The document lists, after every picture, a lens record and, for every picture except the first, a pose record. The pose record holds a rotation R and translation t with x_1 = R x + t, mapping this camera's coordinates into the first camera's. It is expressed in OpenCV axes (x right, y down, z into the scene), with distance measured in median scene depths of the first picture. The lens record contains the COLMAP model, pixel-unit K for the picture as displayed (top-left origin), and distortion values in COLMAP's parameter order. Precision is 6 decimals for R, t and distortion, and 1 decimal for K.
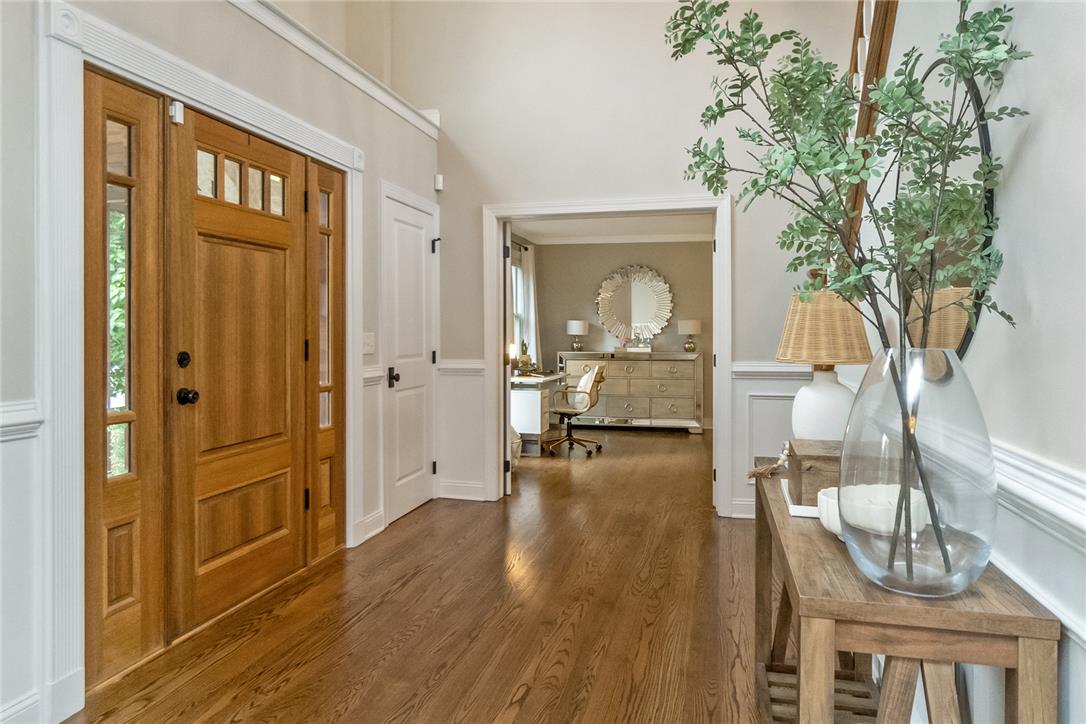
lens RADIAL K [[732.9, 0, 542.9], [0, 732.9, 335.4], [0, 0, 1]] dist [-0.002543, -0.000376]
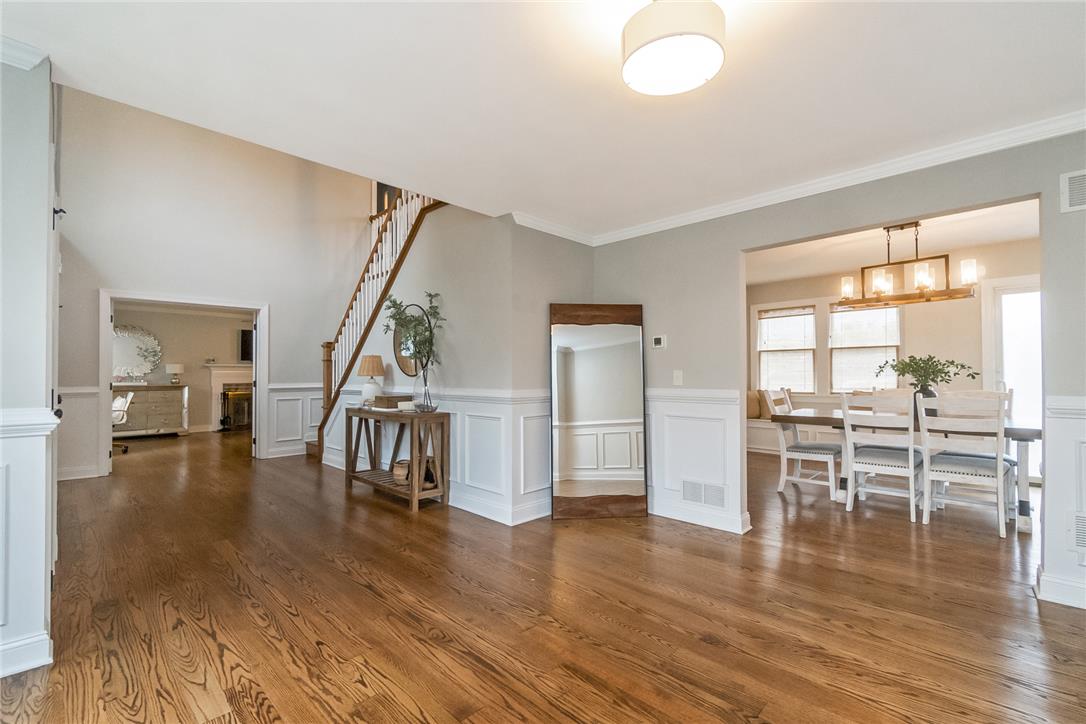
lens RADIAL K [[478.0, 0, 543.0], [0, 478.0, 362.0], [0, 0, 1]] dist [0.000257, -0.000018]
pose [[0.515958, 0.019811, 0.856385, -0.828907], [0.007929, 0.999579, -0.027900, 0.029062], [-0.856577, 0.021186, 0.515584, -0.616311]]
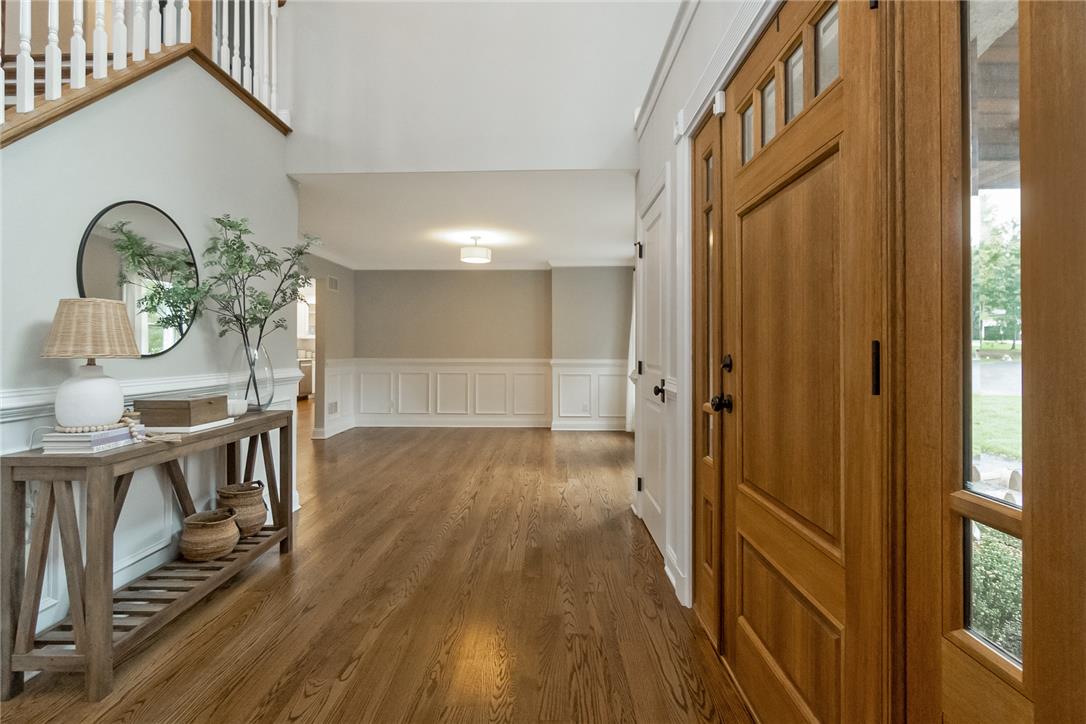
lens RADIAL K [[523.0, 0, 539.6], [0, 523.0, 349.5], [0, 0, 1]] dist [-0.000369, -0.000095]
pose [[-0.976738, -0.002144, -0.214424, -0.114166], [-0.002976, 0.999989, 0.003559, 0.014336], [0.214414, 0.004115, -0.976734, 1.493312]]
